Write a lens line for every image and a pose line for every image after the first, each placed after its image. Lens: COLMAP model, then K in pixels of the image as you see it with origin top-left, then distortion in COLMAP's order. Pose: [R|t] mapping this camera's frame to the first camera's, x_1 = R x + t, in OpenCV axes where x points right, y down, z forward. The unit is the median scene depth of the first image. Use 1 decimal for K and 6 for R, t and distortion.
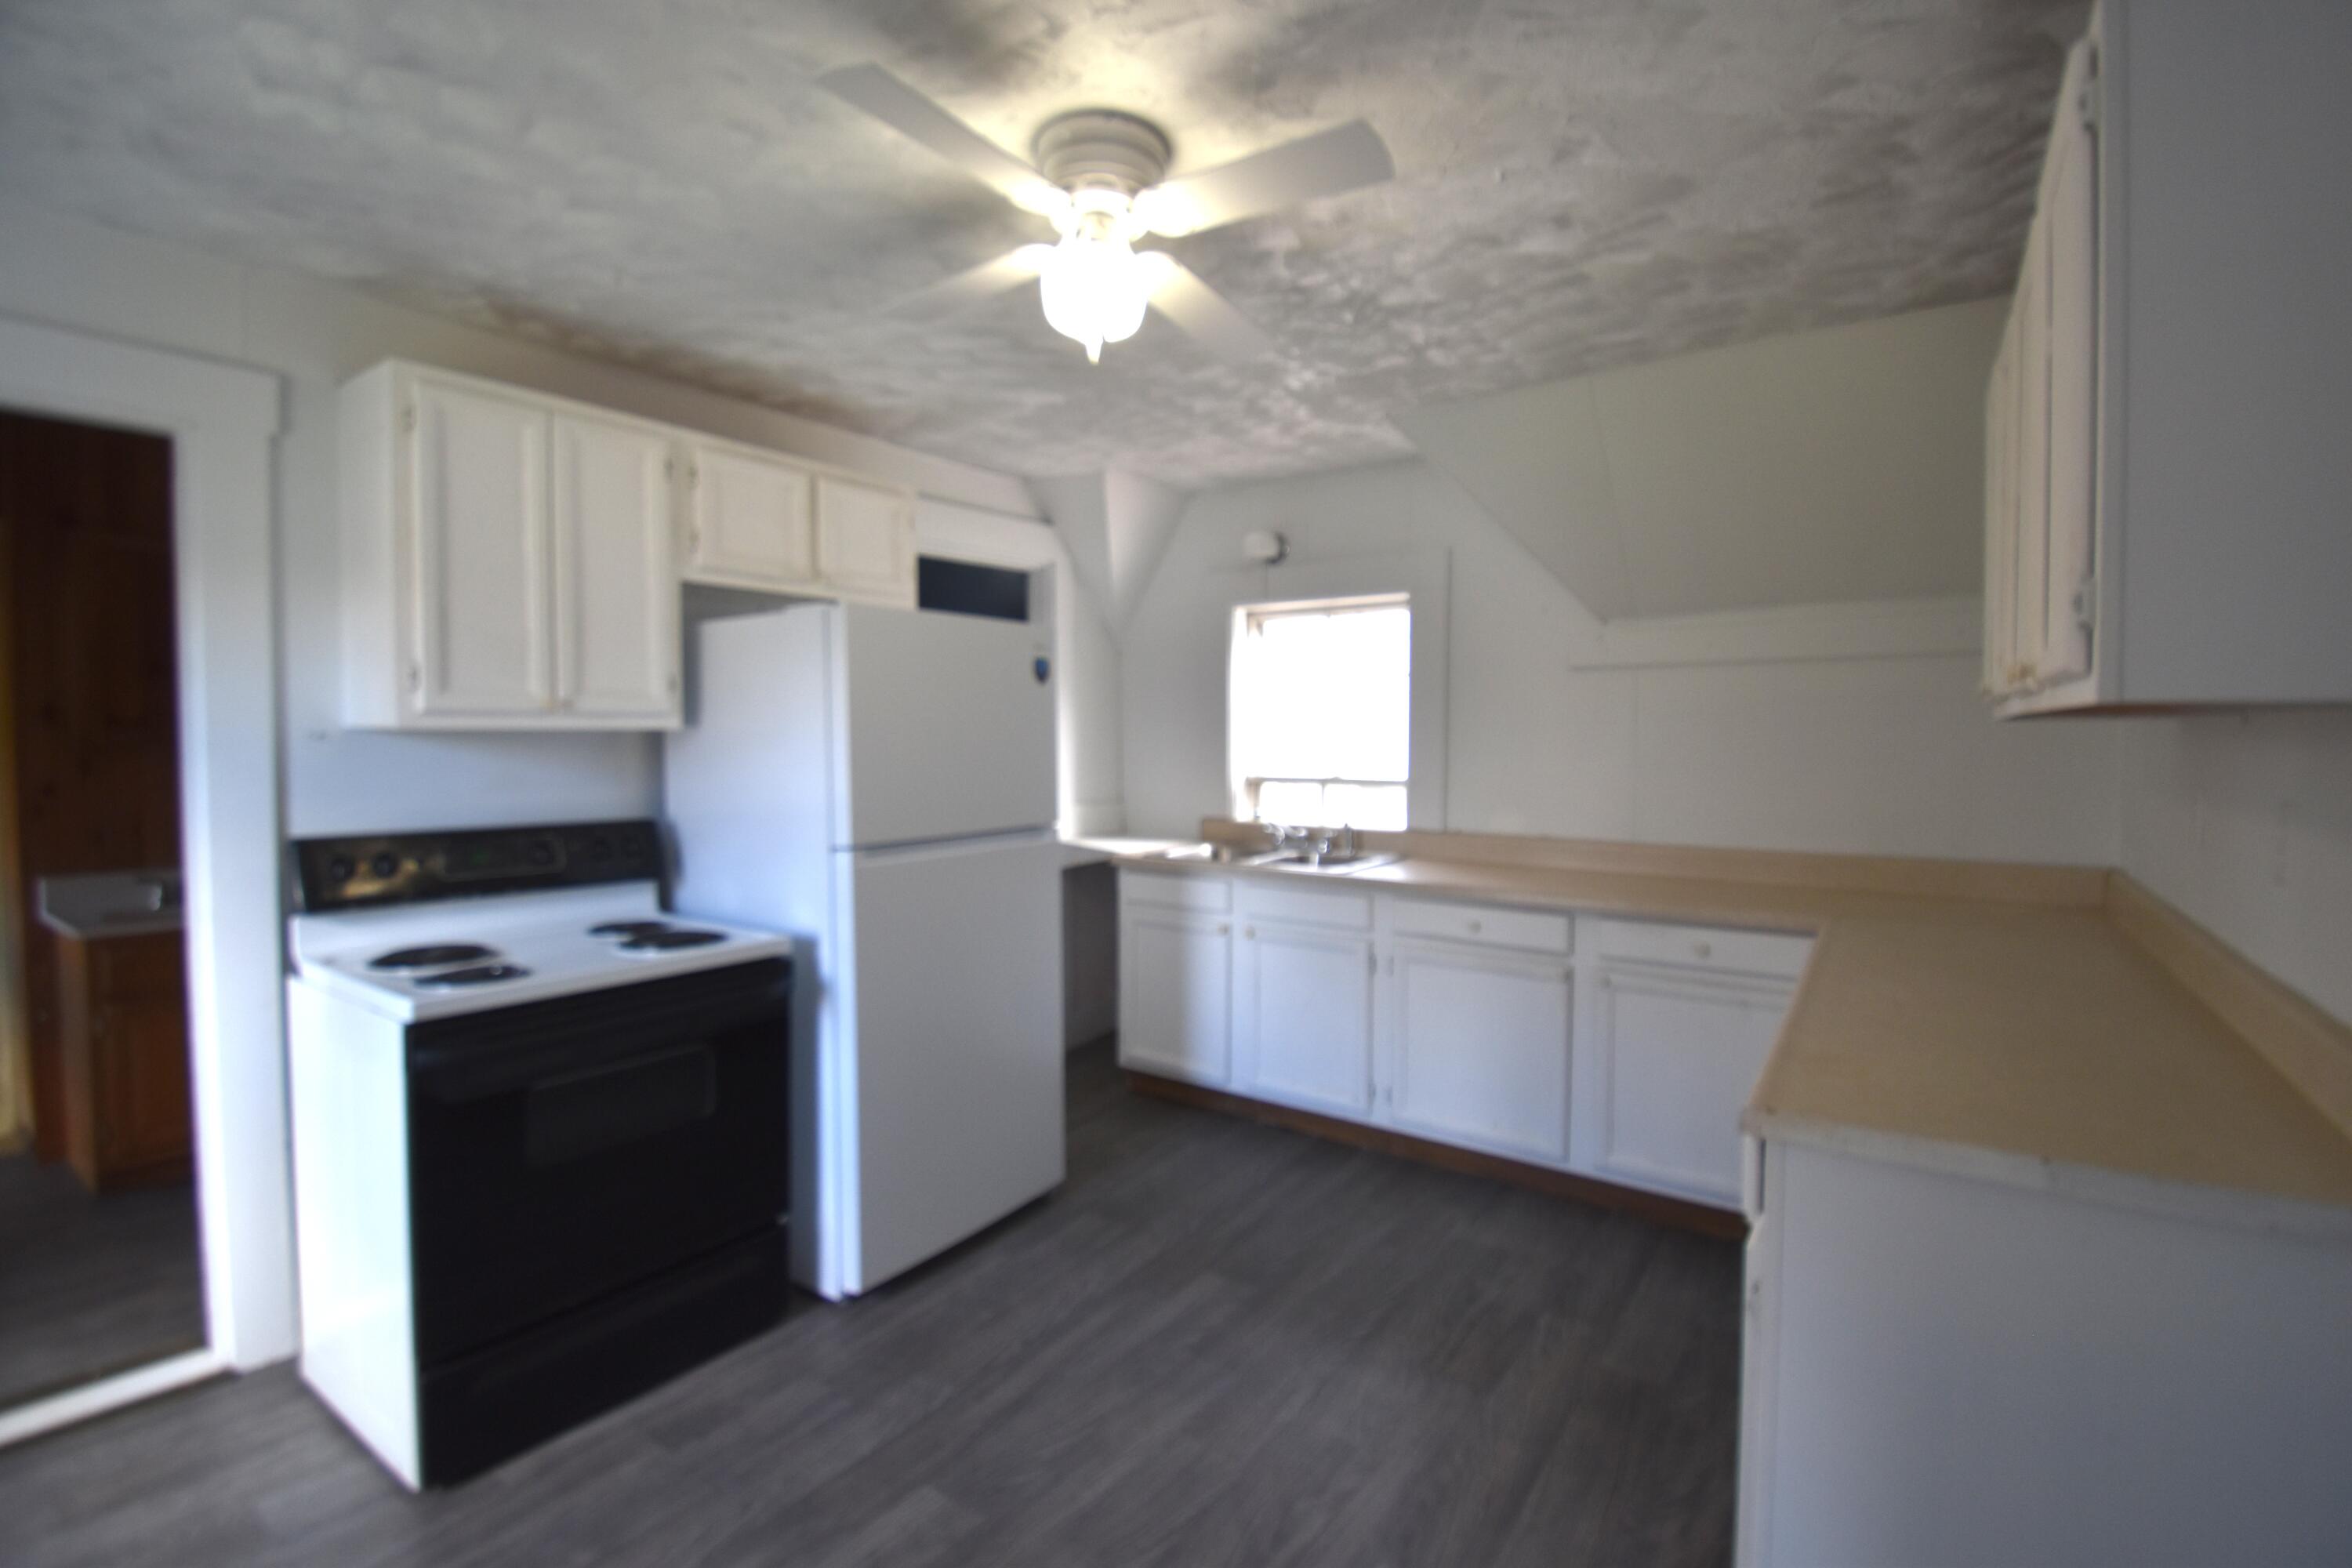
lens RADIAL K [[1036.3, 0, 1188.4], [0, 1036.3, 785.5], [0, 0, 1]] dist [0.001210, -0.000963]
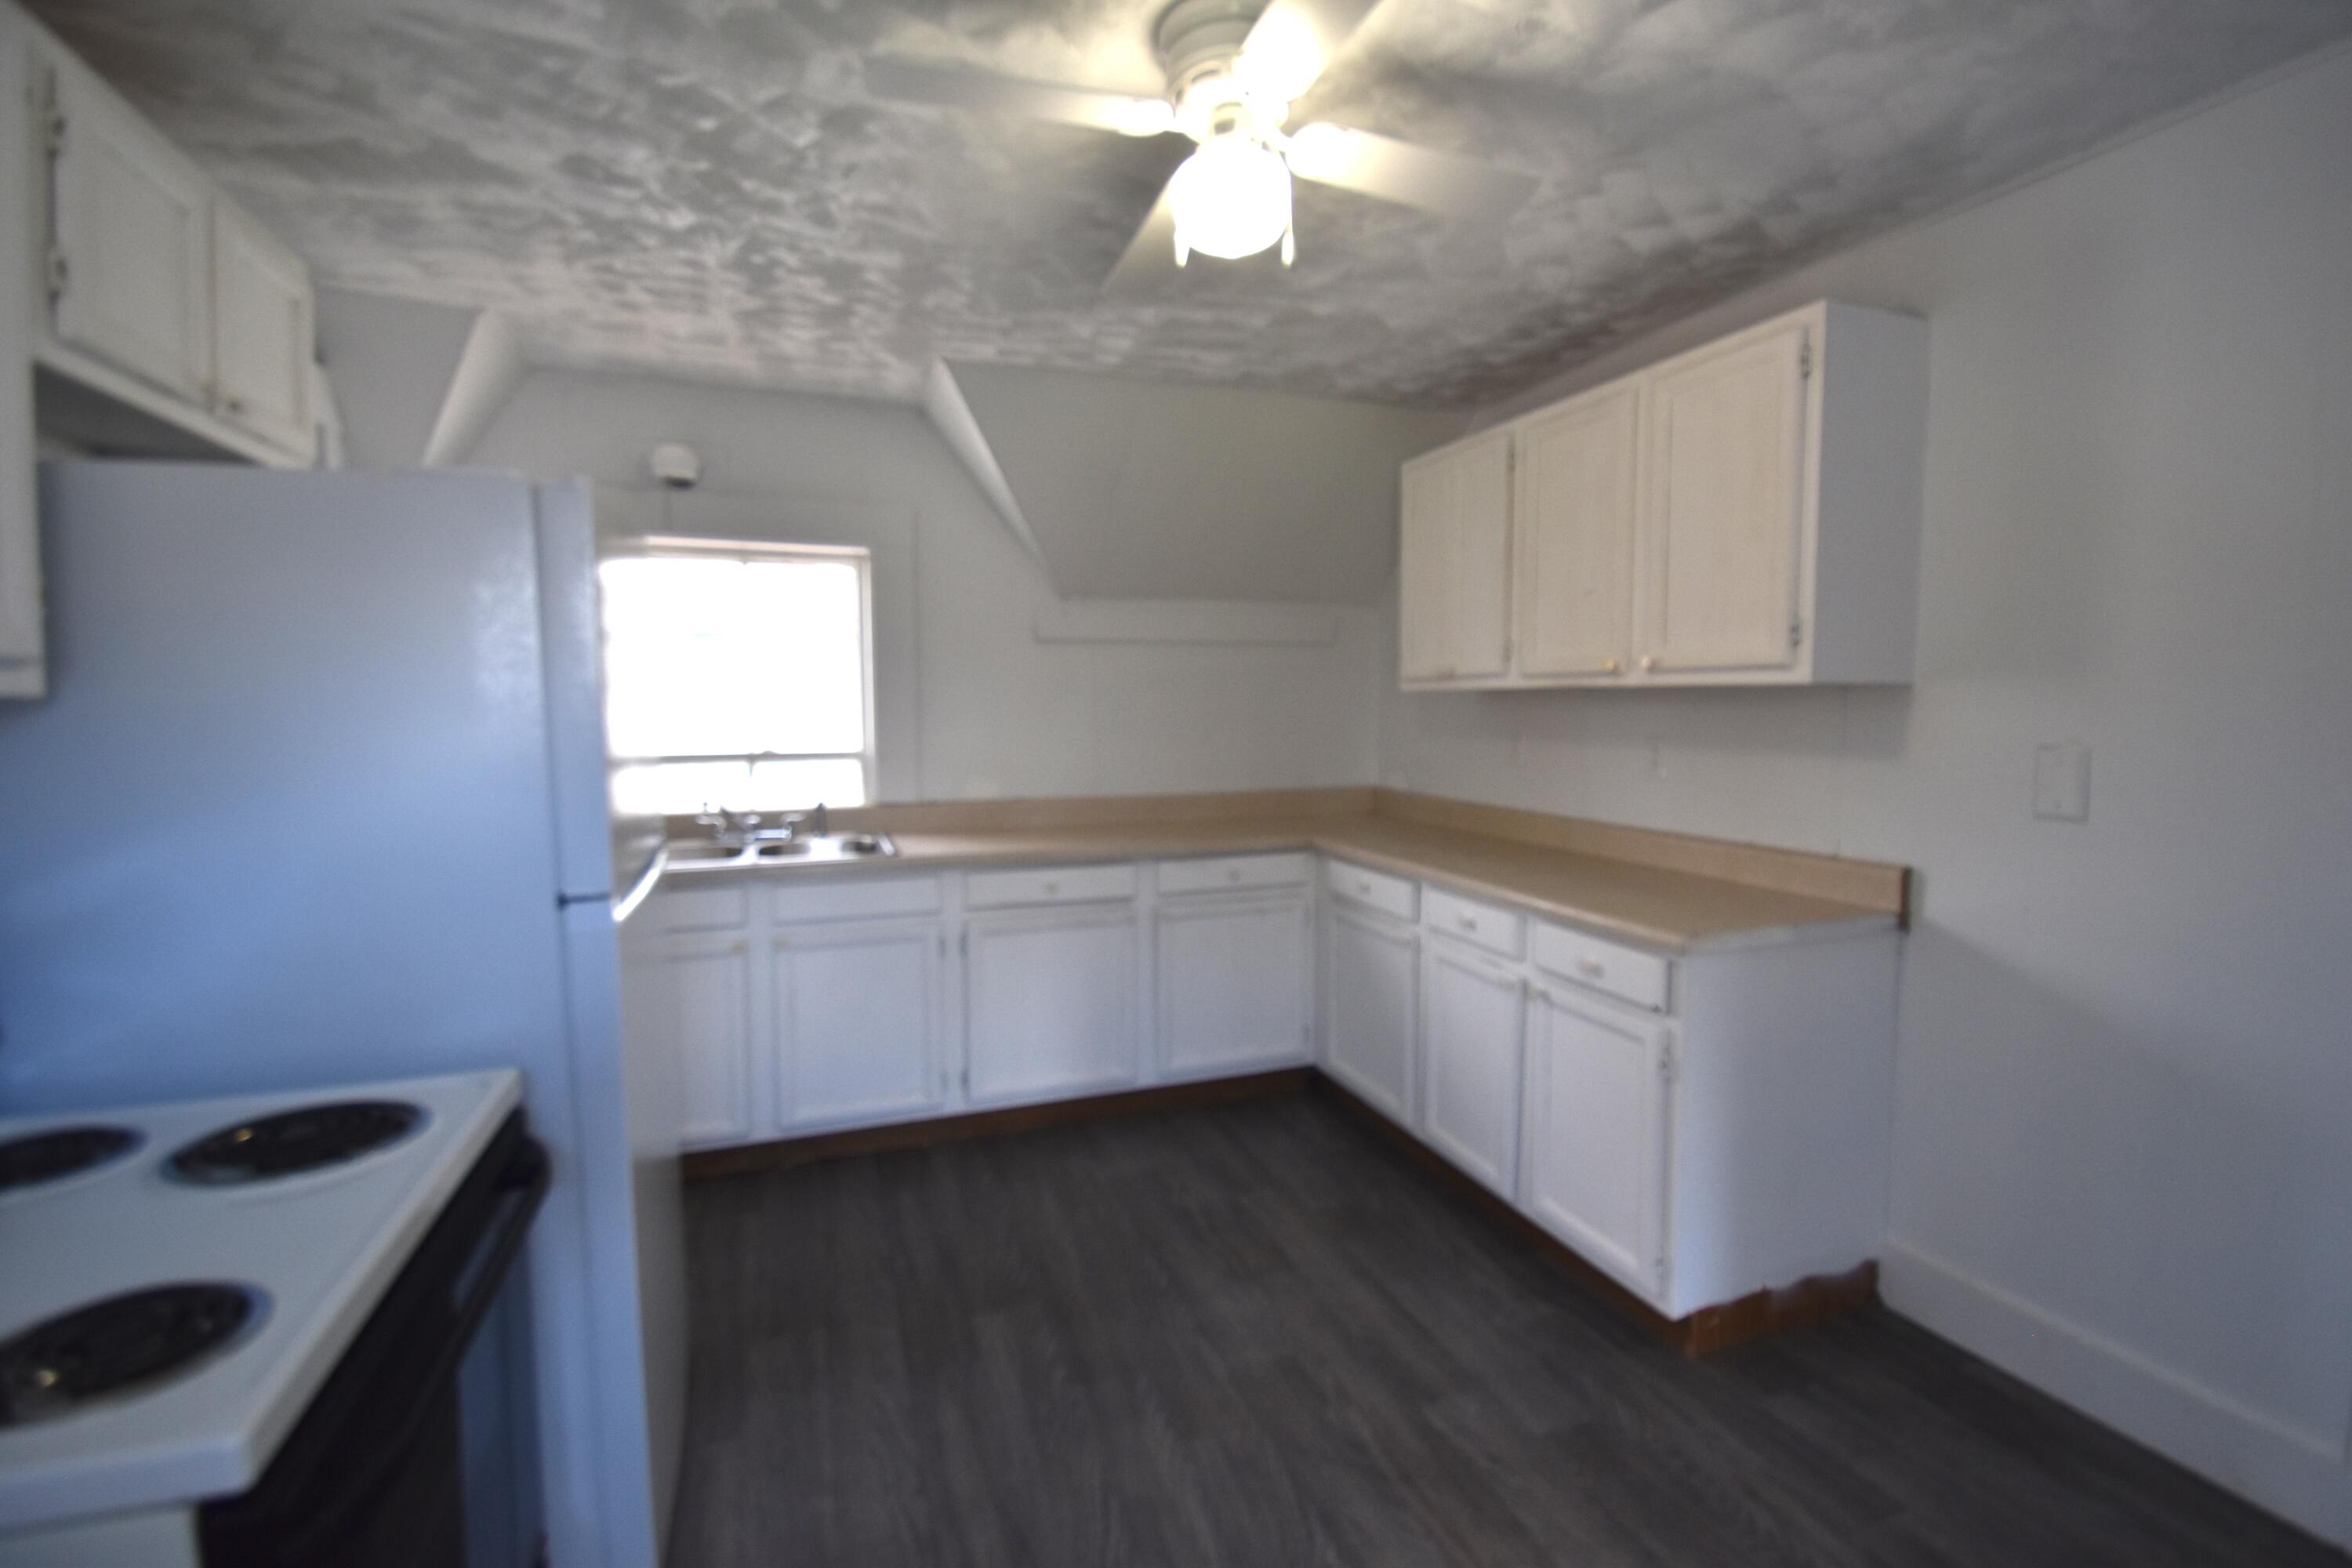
lens RADIAL K [[1036.3, 0, 1188.4], [0, 1036.3, 785.5], [0, 0, 1]] dist [0.001210, -0.000963]
pose [[0.572454, -0.071132, 0.816846, -0.481694], [0.045111, 0.997453, 0.055245, -0.016318], [-0.818695, 0.005223, 0.574204, 0.295627]]
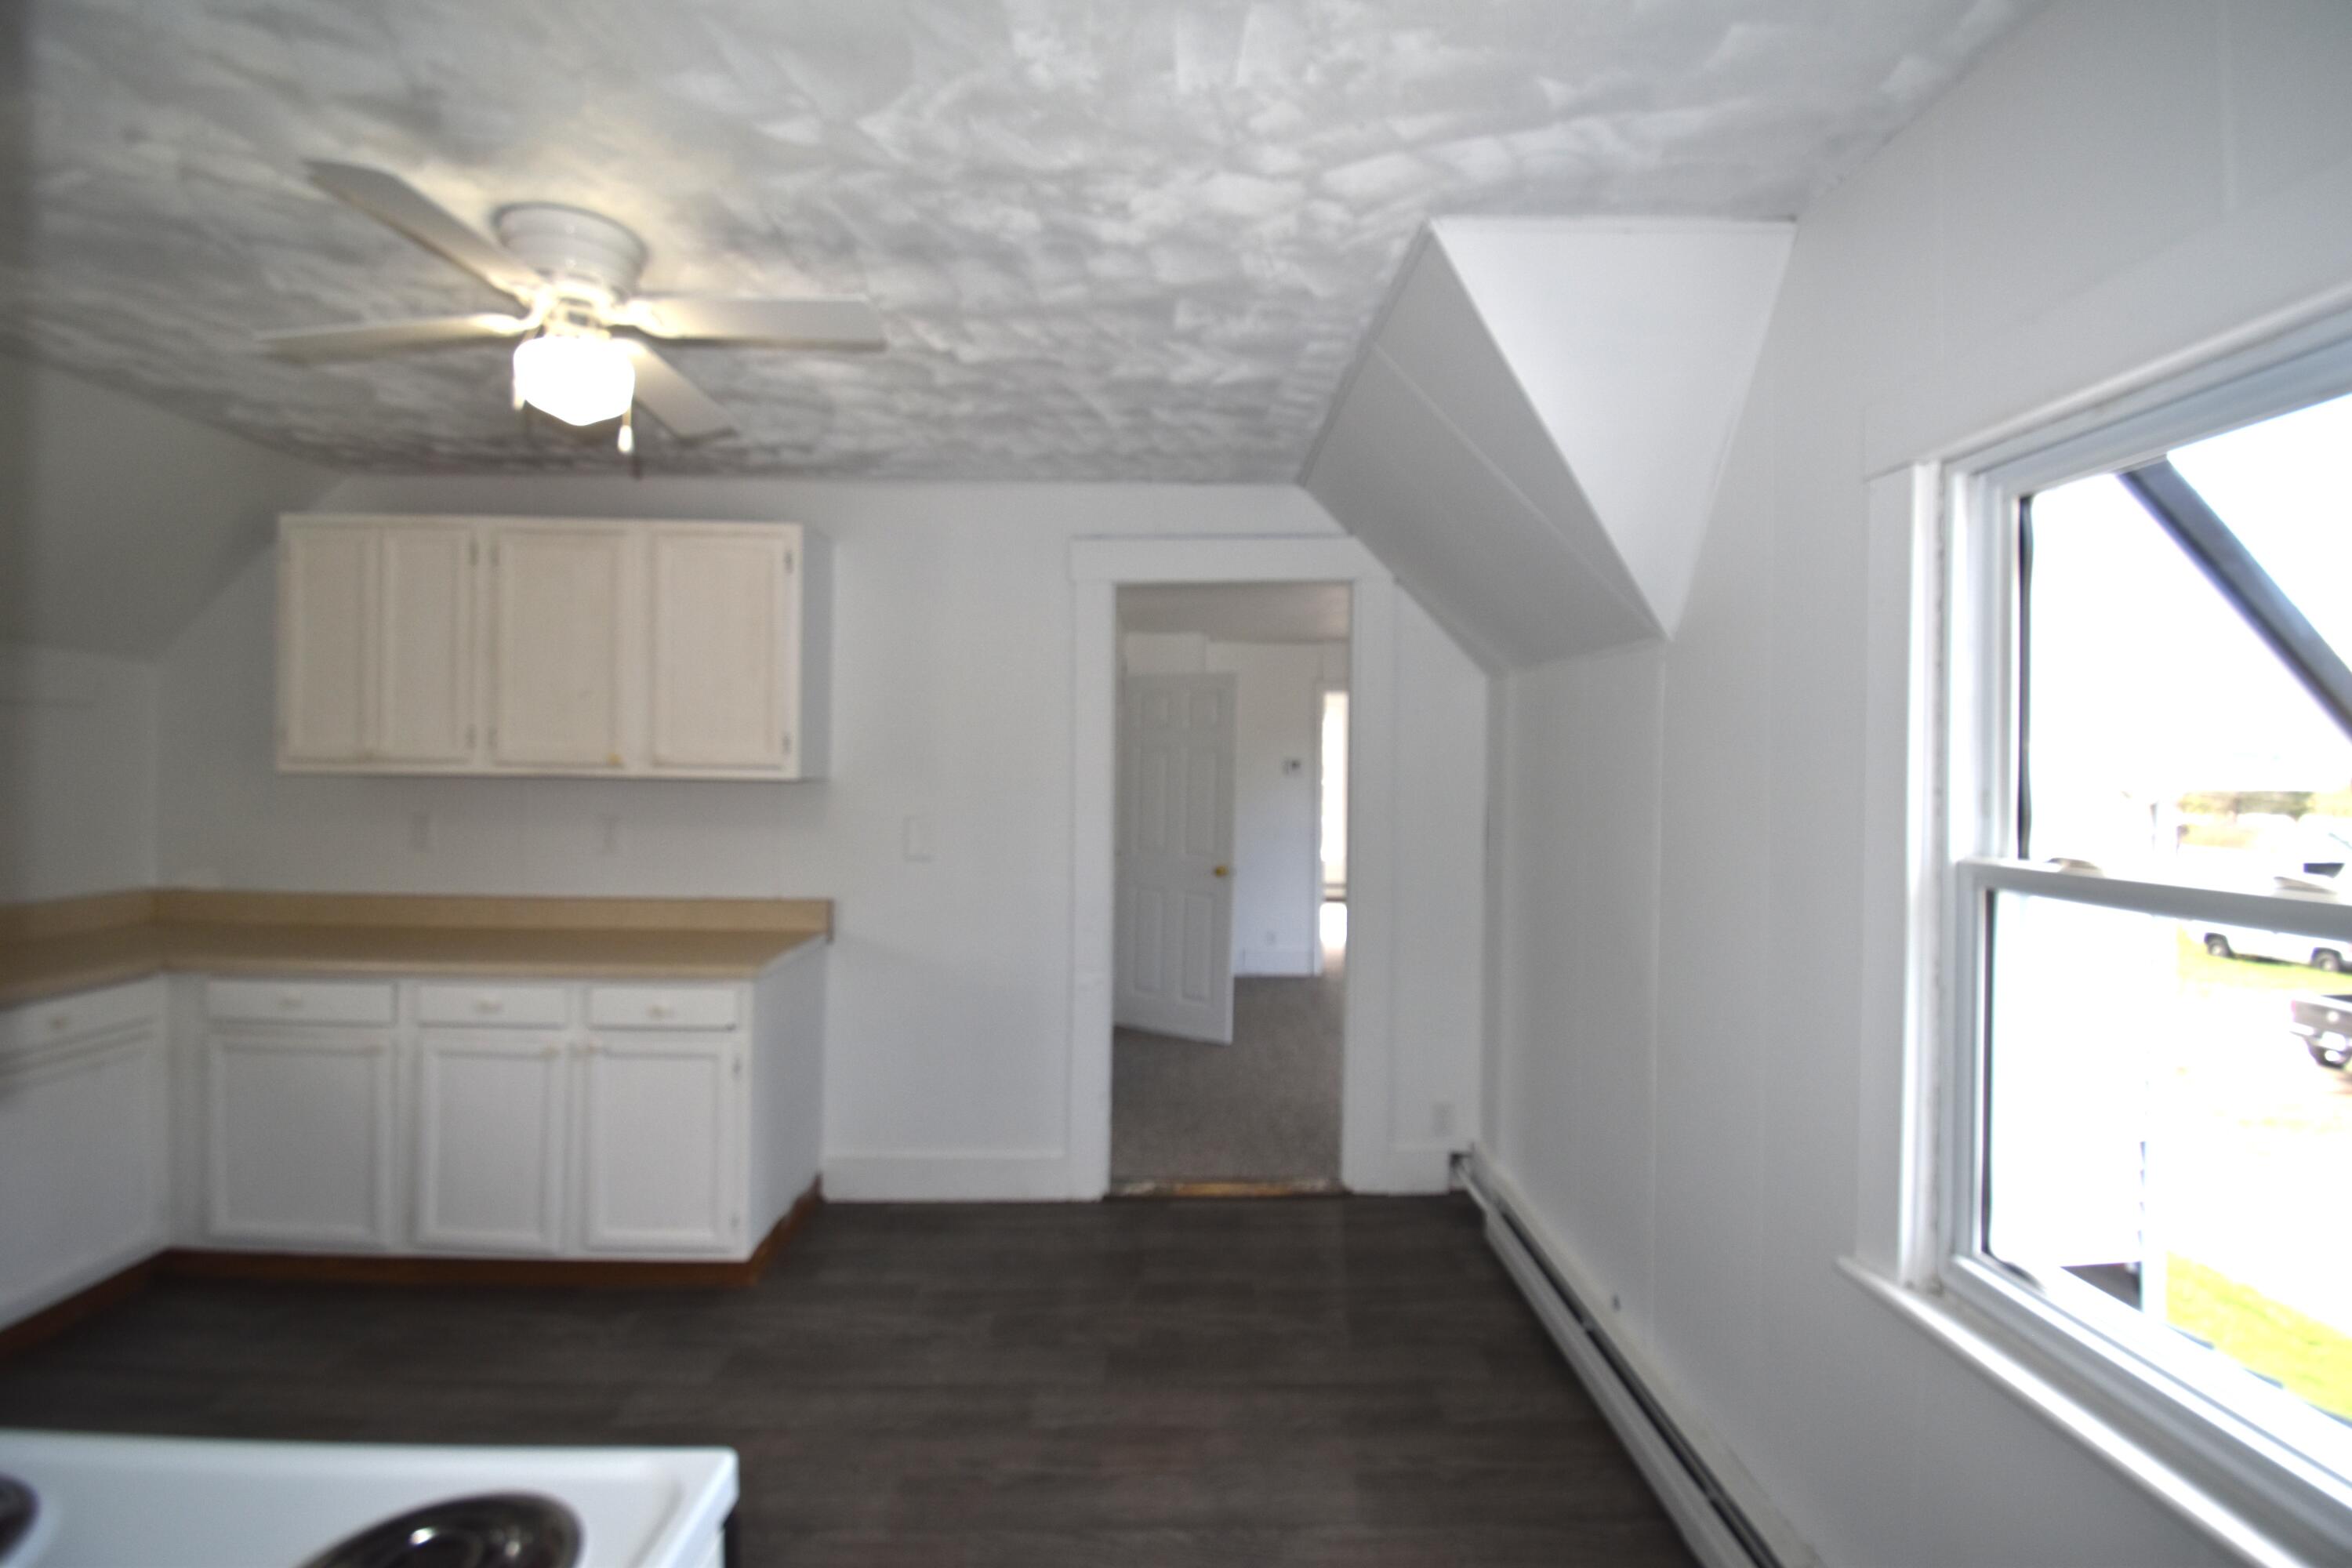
lens RADIAL K [[1036.3, 0, 1188.4], [0, 1036.3, 785.5], [0, 0, 1]] dist [0.001210, -0.000963]
pose [[-0.583821, -0.025657, 0.811477, -0.707936], [0.022957, 0.998579, 0.048089, -0.059971], [-0.811557, 0.046705, -0.582403, 0.622080]]
